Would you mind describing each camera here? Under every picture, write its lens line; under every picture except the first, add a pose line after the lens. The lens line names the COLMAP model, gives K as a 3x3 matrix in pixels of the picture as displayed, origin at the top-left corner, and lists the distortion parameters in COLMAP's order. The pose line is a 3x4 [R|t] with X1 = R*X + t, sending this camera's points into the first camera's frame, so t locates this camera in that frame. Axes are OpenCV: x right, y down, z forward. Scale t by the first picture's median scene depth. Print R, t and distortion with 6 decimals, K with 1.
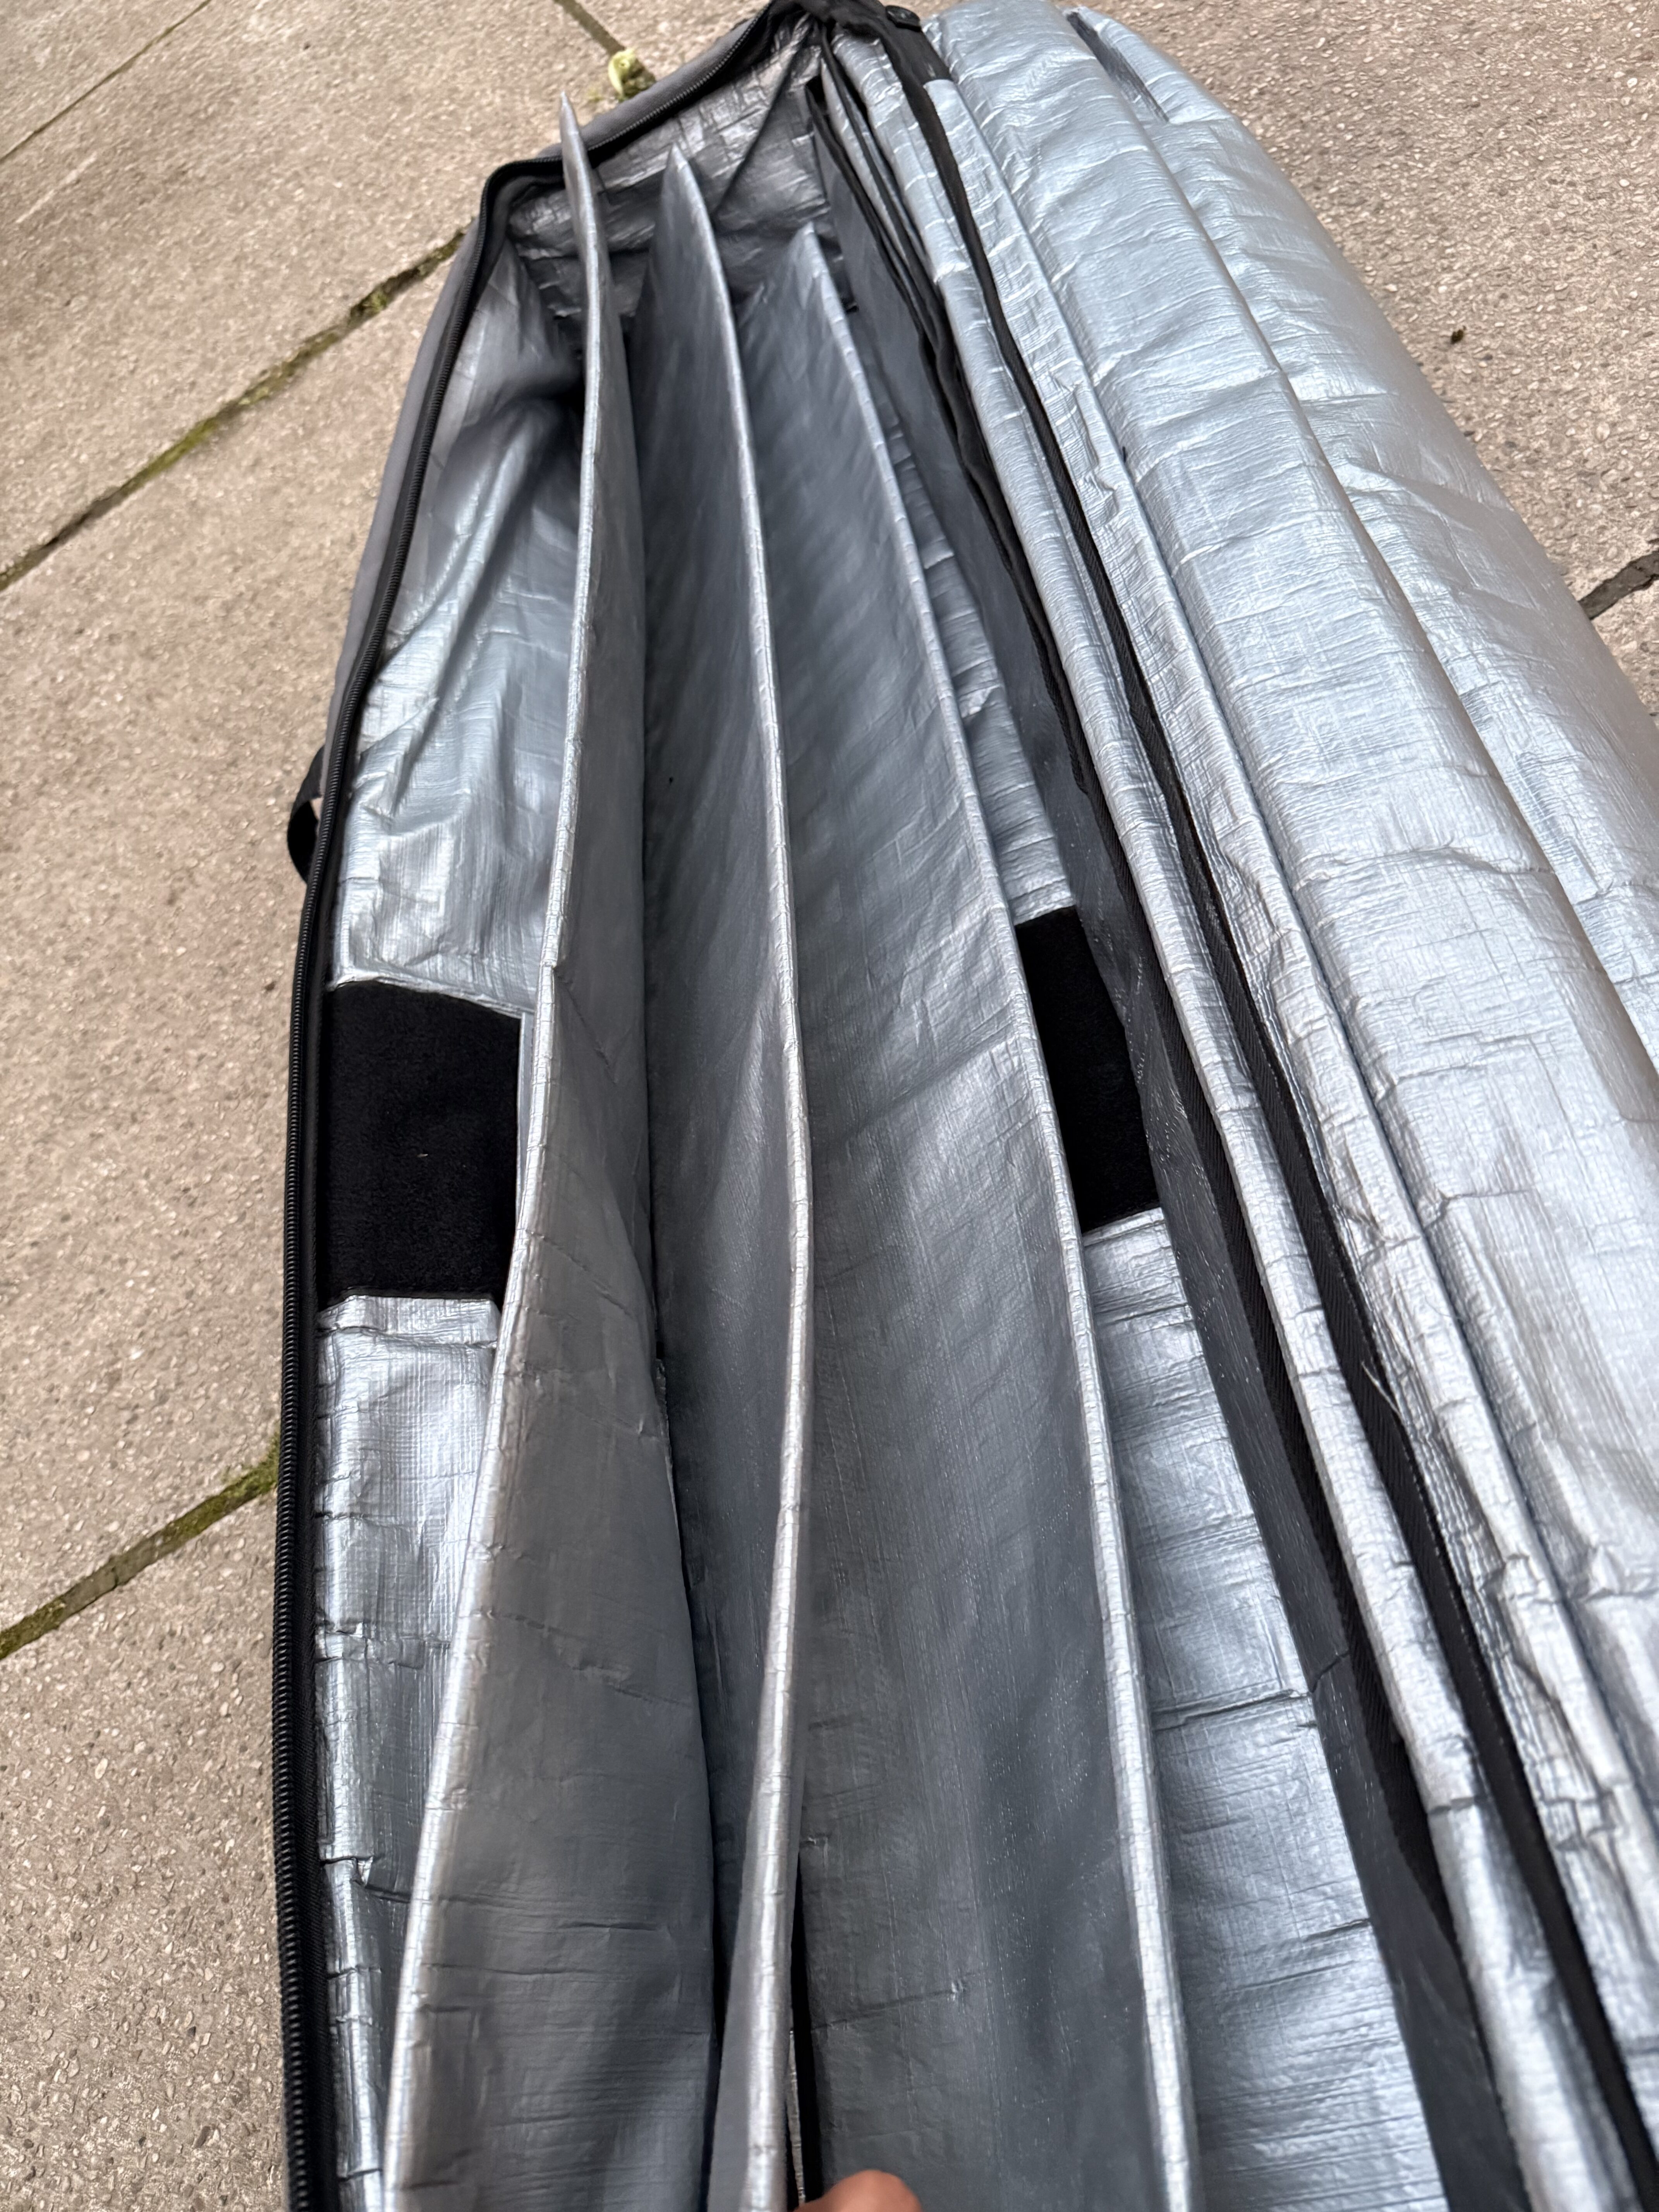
lens RADIAL K [[1563.5, 0, 829.5], [0, 1563.5, 1106.0], [0, 0, 1]] dist [-0.009903, 0.004111]
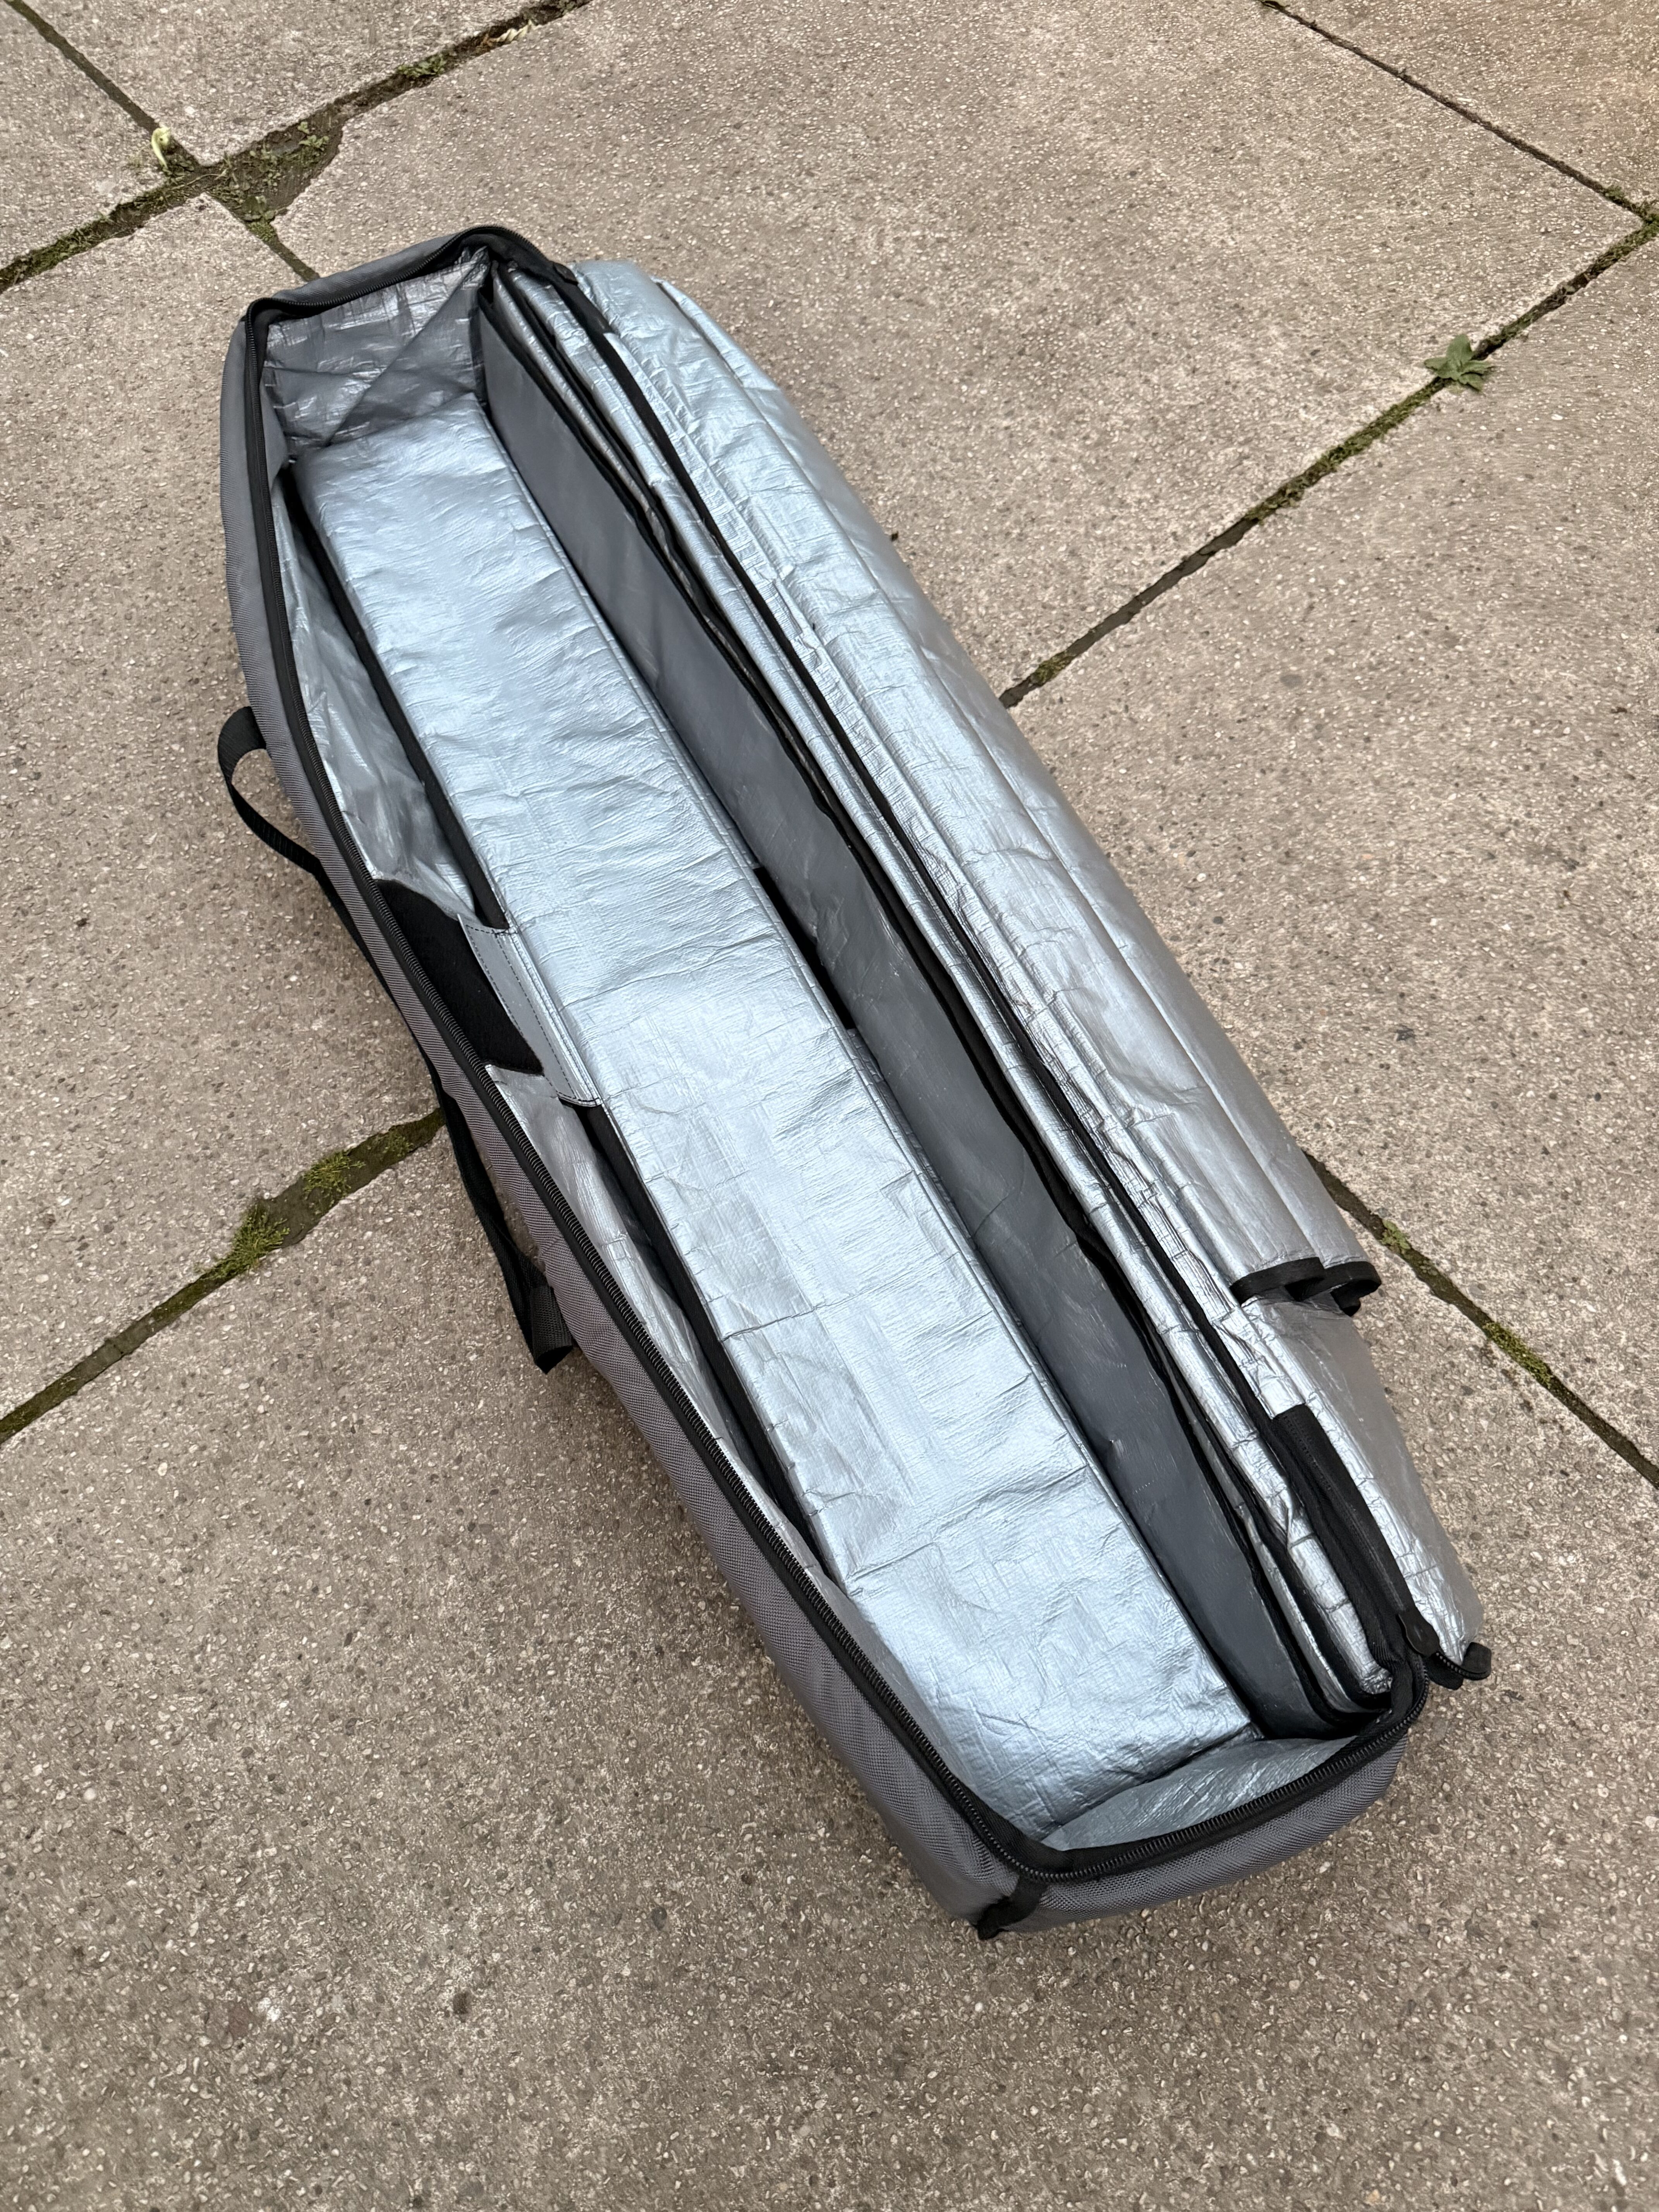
lens RADIAL K [[1548.5, 0, 765.4], [0, 1548.5, 1096.4], [0, 0, 1]] dist [0.138994, -0.254643]
pose [[0.883448, -0.056547, 0.465105, -0.585521], [0.047077, 0.998380, 0.031960, 0.061541], [-0.466159, -0.006339, 0.884678, -0.485942]]
